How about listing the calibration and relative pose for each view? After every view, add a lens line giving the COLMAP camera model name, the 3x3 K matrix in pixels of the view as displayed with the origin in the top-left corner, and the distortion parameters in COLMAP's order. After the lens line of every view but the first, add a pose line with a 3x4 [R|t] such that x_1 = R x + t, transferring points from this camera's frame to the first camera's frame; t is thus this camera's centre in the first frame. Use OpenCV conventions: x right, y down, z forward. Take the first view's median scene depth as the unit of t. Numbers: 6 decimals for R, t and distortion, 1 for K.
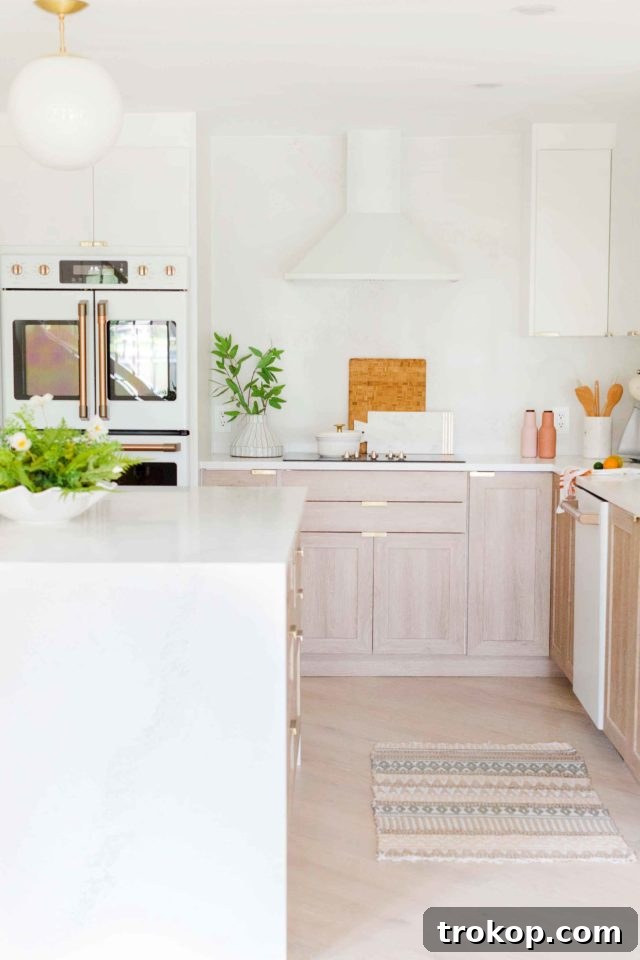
lens RADIAL K [[1461.6, 0, 318.3], [0, 1461.6, 499.2], [0, 0, 1]] dist [0.019718, 0.000000]
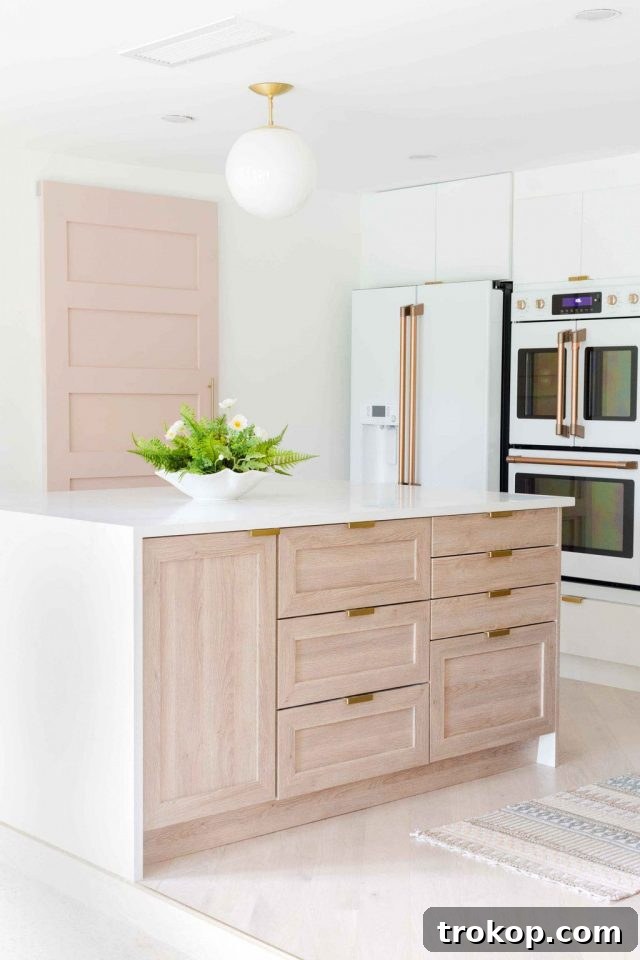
lens RADIAL K [[1368.9, 0, 327.6], [0, 1368.9, 474.2], [0, 0, 1]] dist [0.002111, 0.000000]
pose [[0.678997, 0.042666, -0.732900, 0.453675], [-0.079847, 0.996679, -0.015953, 0.003902], [0.729786, 0.069352, 0.680149, 0.162050]]
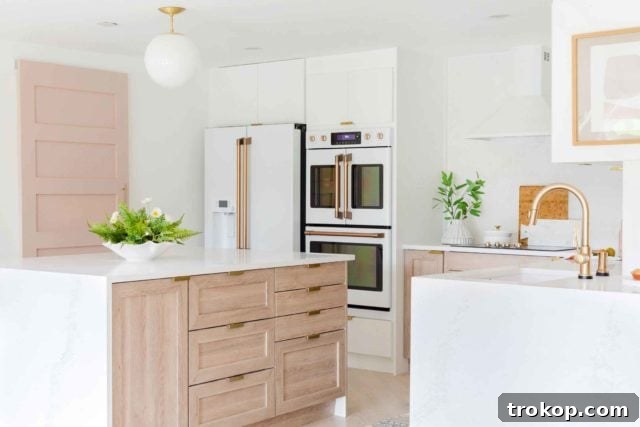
lens RADIAL K [[912.6, 0, 323.5], [0, 912.6, 198.8], [0, 0, 1]] dist [0.002111, 0.000000]
pose [[0.803132, 0.002311, -0.595797, 0.475686], [-0.060405, 0.995156, -0.077566, 0.009351], [0.592732, 0.098285, 0.799381, 0.075588]]
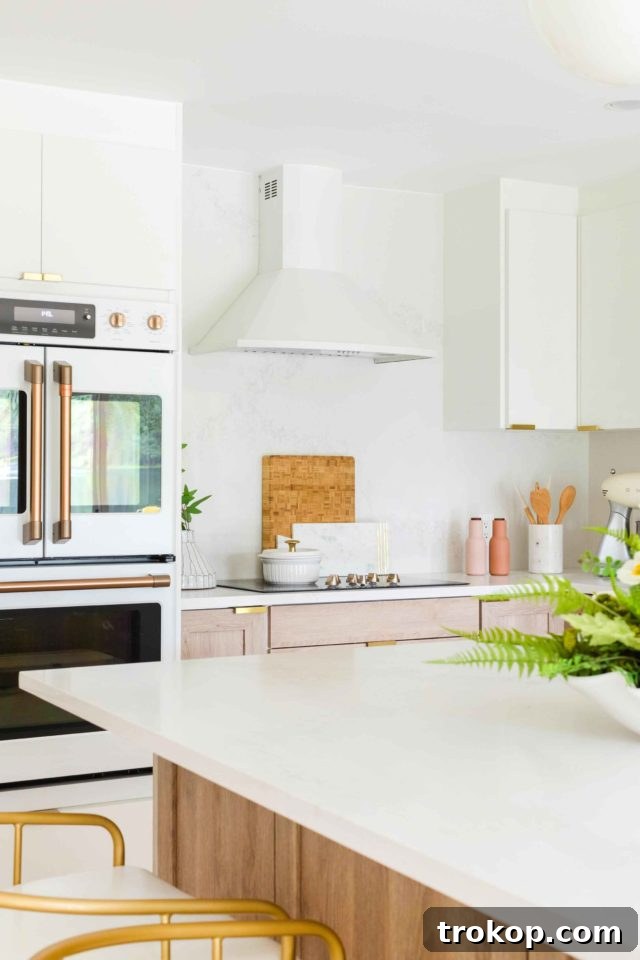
lens RADIAL K [[1368.9, 0, 322.2], [0, 1368.9, 473.5], [0, 0, 1]] dist [0.002111, 0.000000]
pose [[0.867133, -0.001426, 0.498075, -0.333338], [0.050556, 0.995083, -0.085168, -0.025677], [-0.495504, 0.099032, 0.862942, 0.390896]]
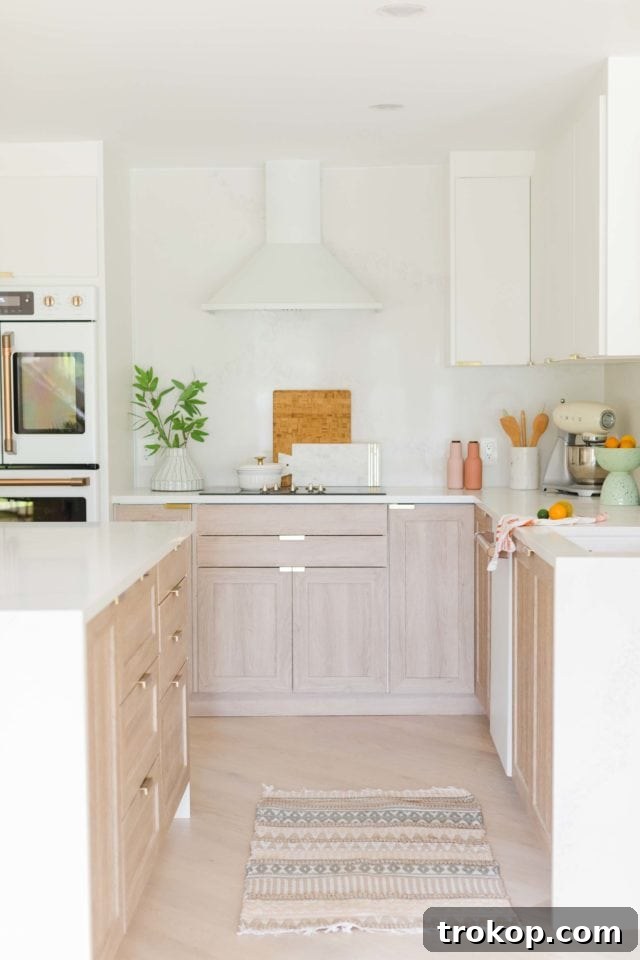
lens RADIAL K [[1368.9, 0, 320.3], [0, 1368.9, 480.2], [0, 0, 1]] dist [0.002111, 0.000000]
pose [[0.999924, -0.008247, -0.009129, 0.065122], [0.007889, 0.999224, -0.038588, 0.000140], [0.009440, 0.038513, 0.999214, 0.085596]]
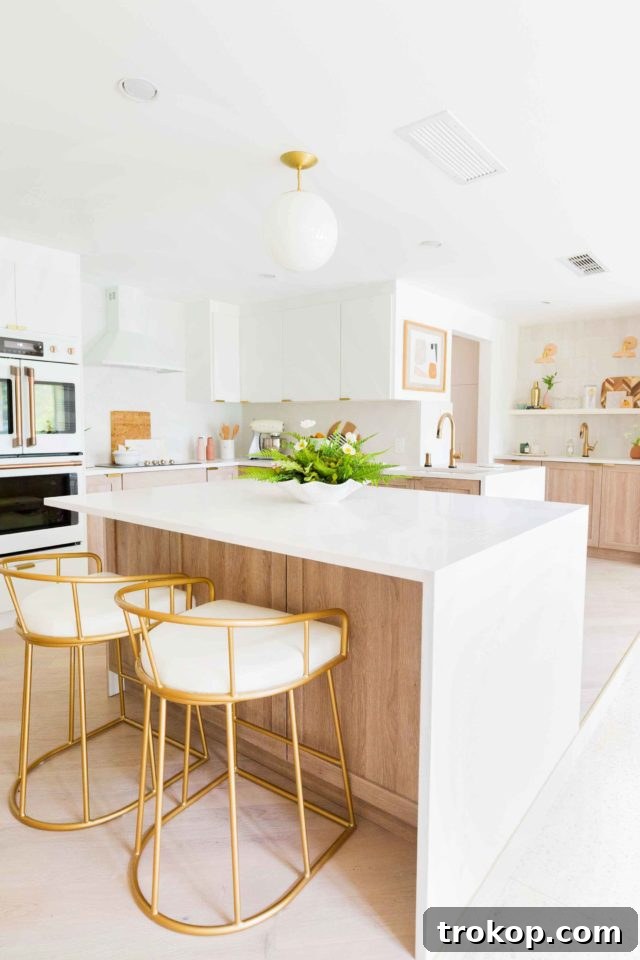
lens RADIAL K [[557.1, 0, 322.4], [0, 557.1, 470.2], [0, 0, 1]] dist [-0.008478, -0.002414]
pose [[0.617186, -0.063391, 0.784260, -0.388959], [0.075276, 0.996934, 0.021342, -0.019485], [-0.783208, 0.045864, 0.620066, 0.398088]]
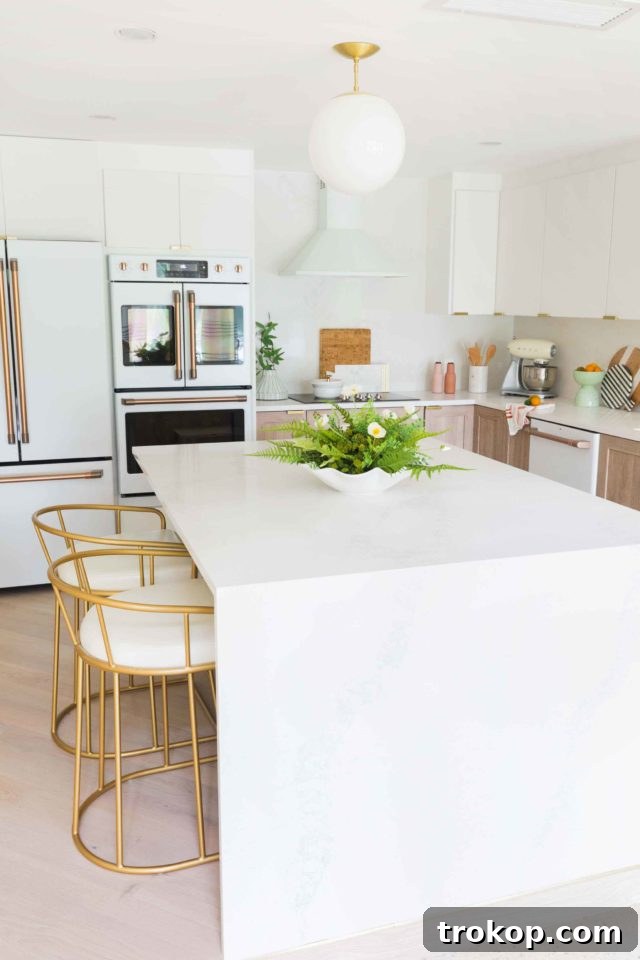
lens RADIAL K [[825.9, 0, 313.9], [0, 825.9, 477.6], [0, 0, 1]] dist [-0.010025, -0.007657]
pose [[0.948795, -0.064772, 0.309179, -0.269307], [0.031040, 0.993132, 0.112804, -0.044733], [-0.314363, -0.097431, 0.944290, 0.219209]]
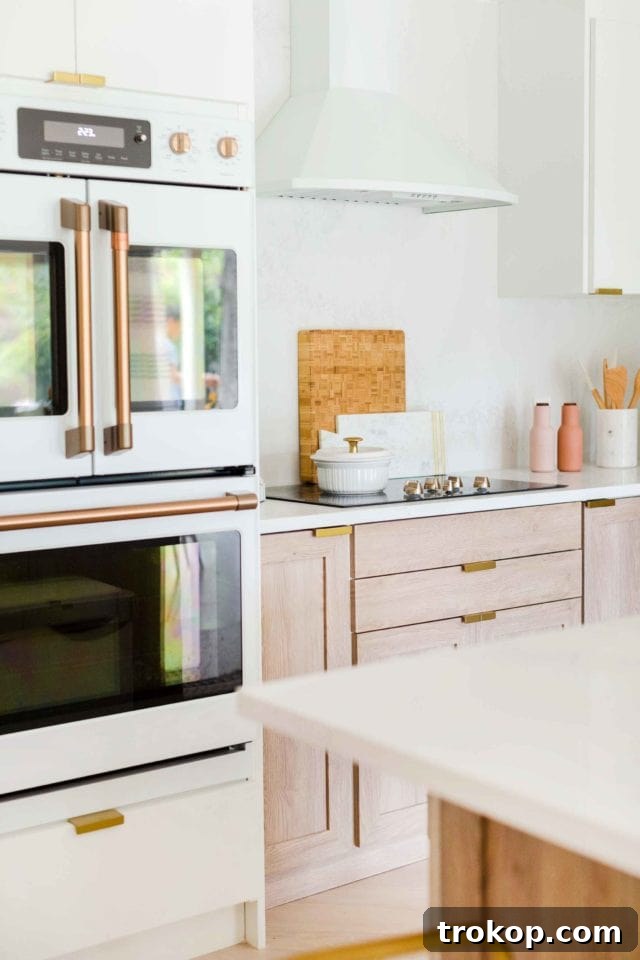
lens RADIAL K [[1368.9, 0, 314.1], [0, 1368.9, 480.5], [0, 0, 1]] dist [0.002111, 0.000000]
pose [[0.801069, -0.070356, 0.594422, -0.342123], [0.073492, 0.997115, 0.018978, -0.047193], [-0.594043, 0.028483, 0.803929, 0.576853]]
